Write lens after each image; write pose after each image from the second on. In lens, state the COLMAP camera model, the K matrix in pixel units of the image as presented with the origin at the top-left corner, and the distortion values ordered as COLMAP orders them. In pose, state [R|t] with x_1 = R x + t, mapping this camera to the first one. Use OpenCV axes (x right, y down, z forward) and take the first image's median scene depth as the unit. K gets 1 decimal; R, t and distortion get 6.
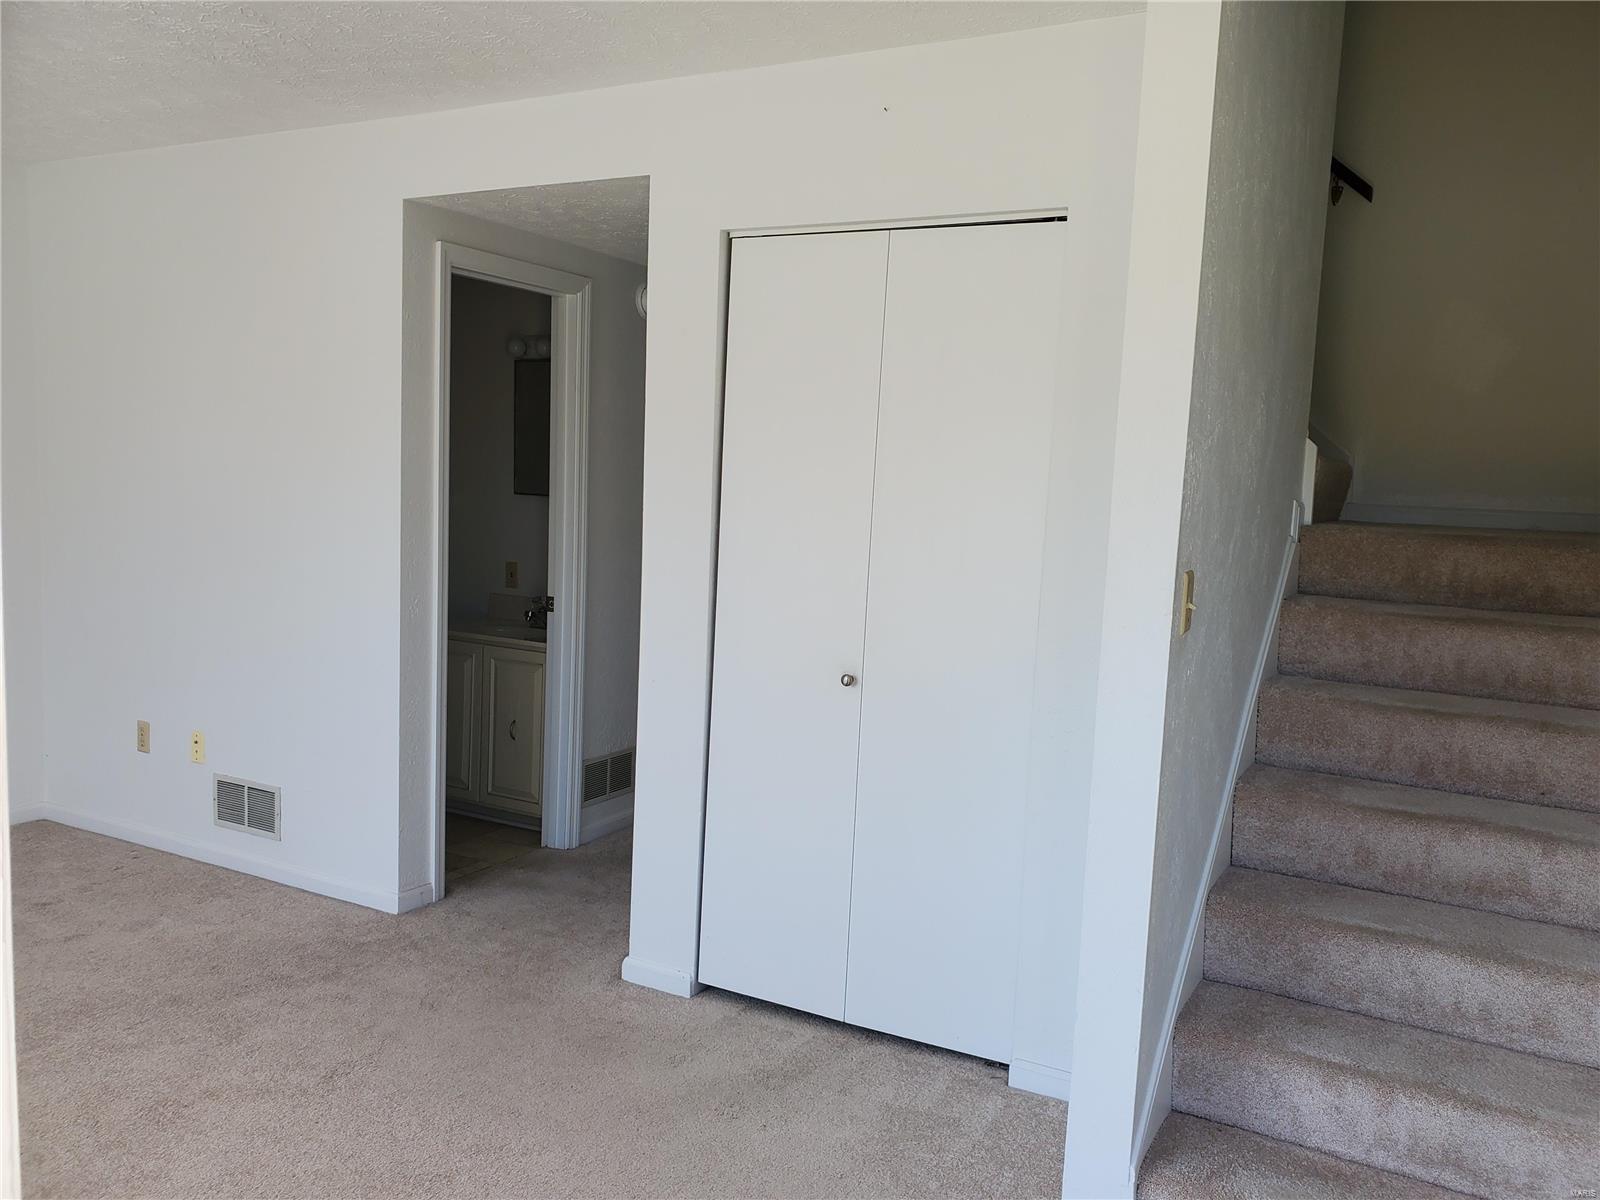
lens RADIAL K [[1230.4, 0, 800.0], [0, 1230.4, 600.0], [0, 0, 1]] dist [0.069493, -0.139622]
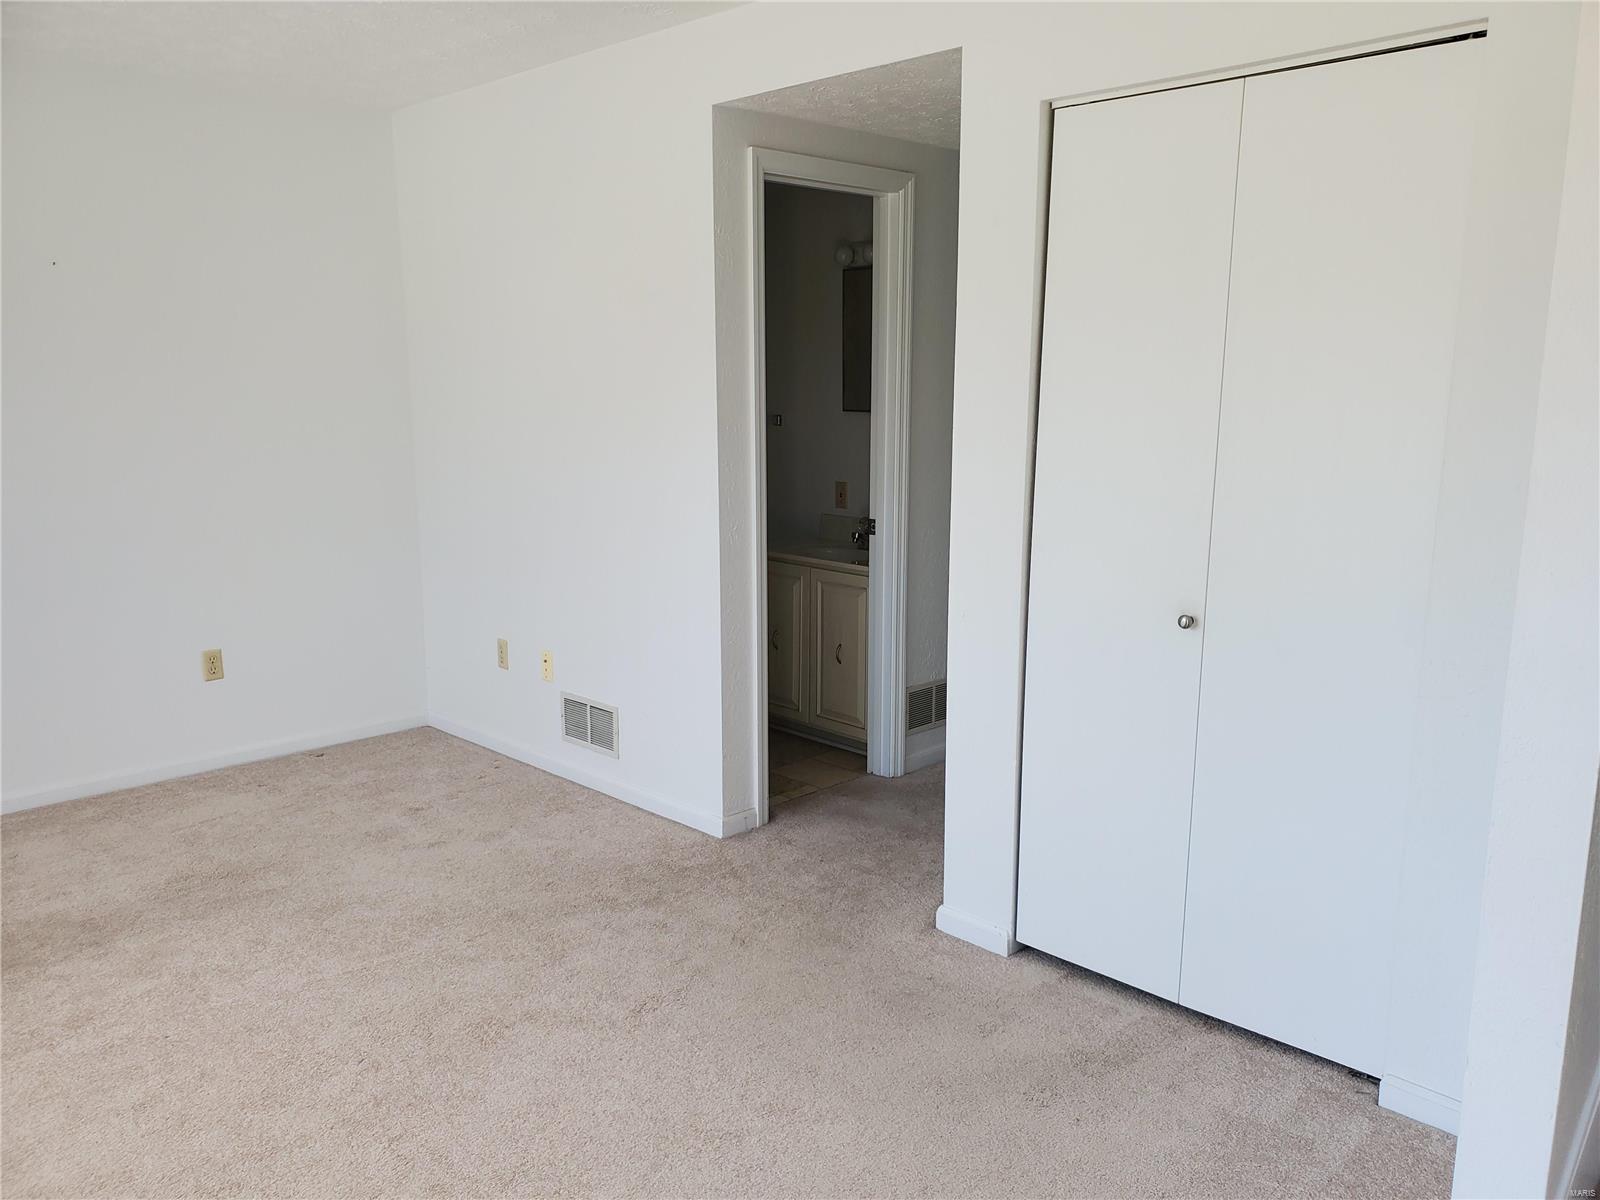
lens RADIAL K [[1216.7, 0, 800.0], [0, 1216.7, 600.0], [0, 0, 1]] dist [0.008624, -0.003632]
pose [[0.956416, 0.007419, -0.291913, 0.026293], [0.016443, 0.996723, 0.079206, -0.019157], [0.291544, -0.080554, 0.953160, 0.103044]]
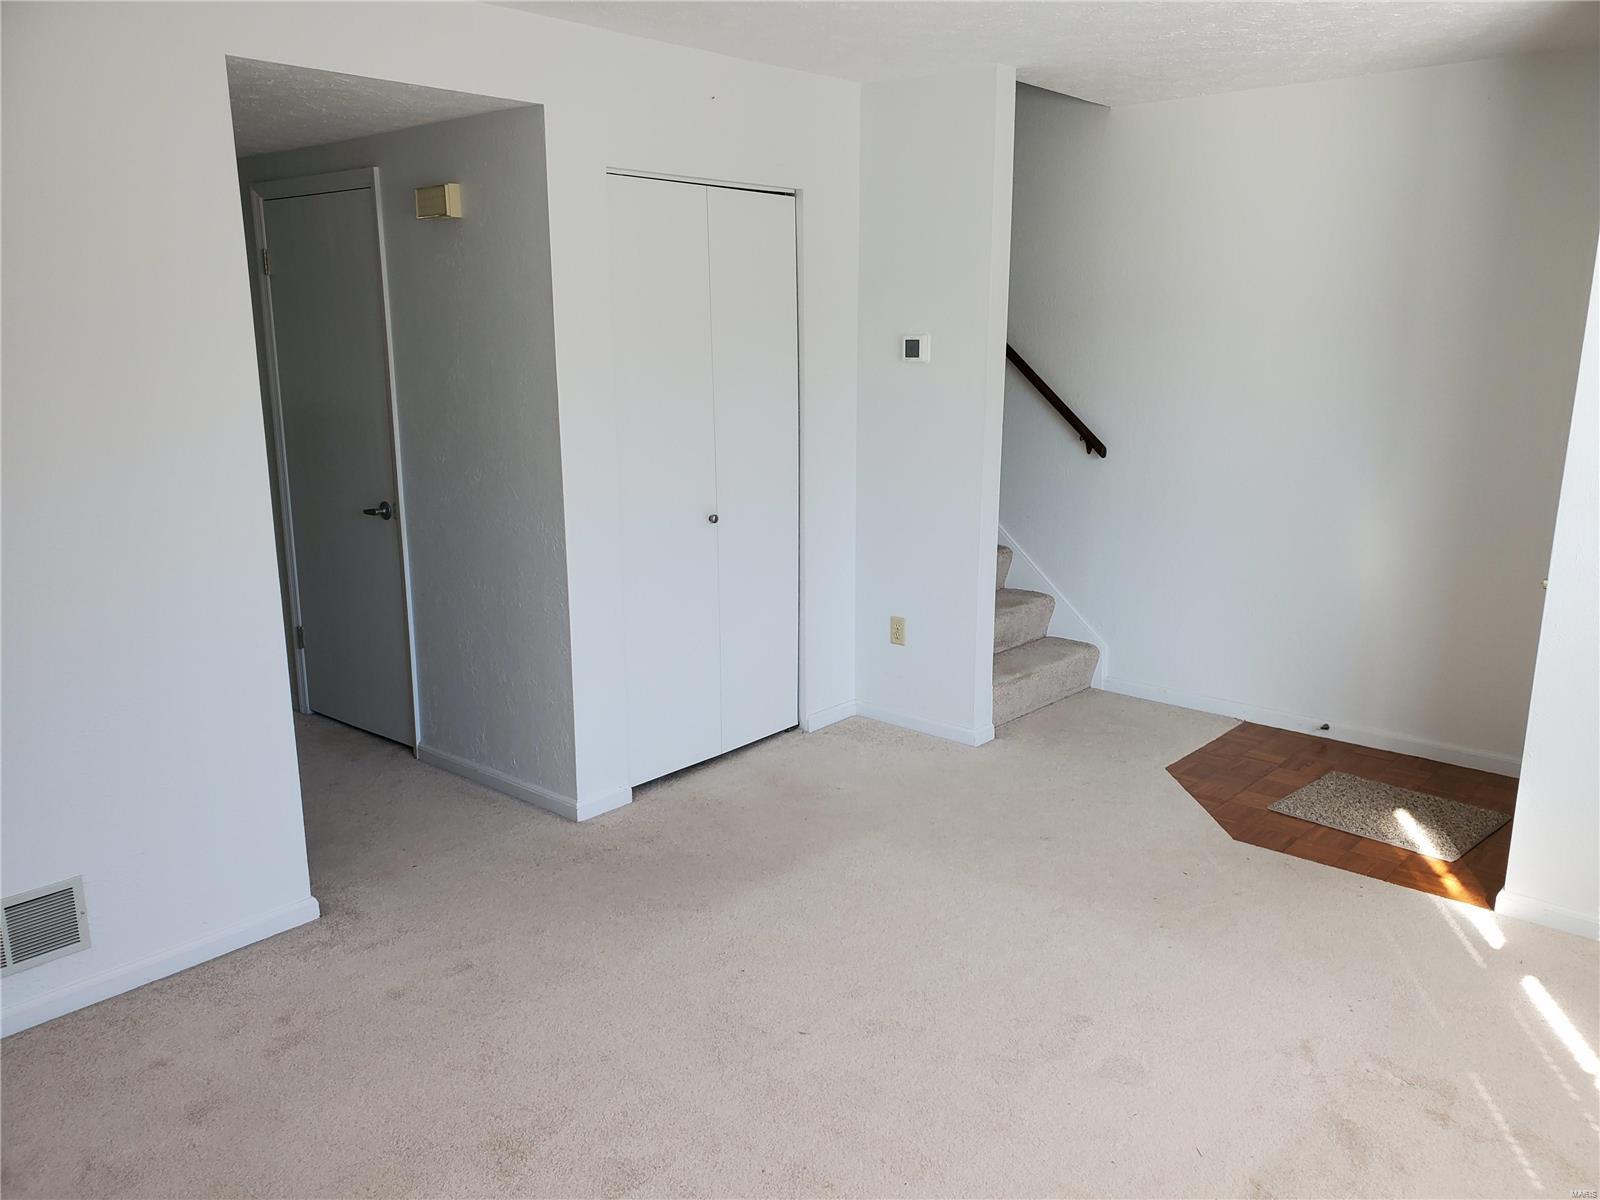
lens RADIAL K [[1218.3, 0, 800.0], [0, 1218.3, 600.0], [0, 0, 1]] dist [0.076407, 0.001848]
pose [[0.236369, -0.259504, 0.936369, -1.140578], [0.109639, 0.964645, 0.239664, -0.152076], [-0.965458, 0.046014, 0.256464, 0.496976]]
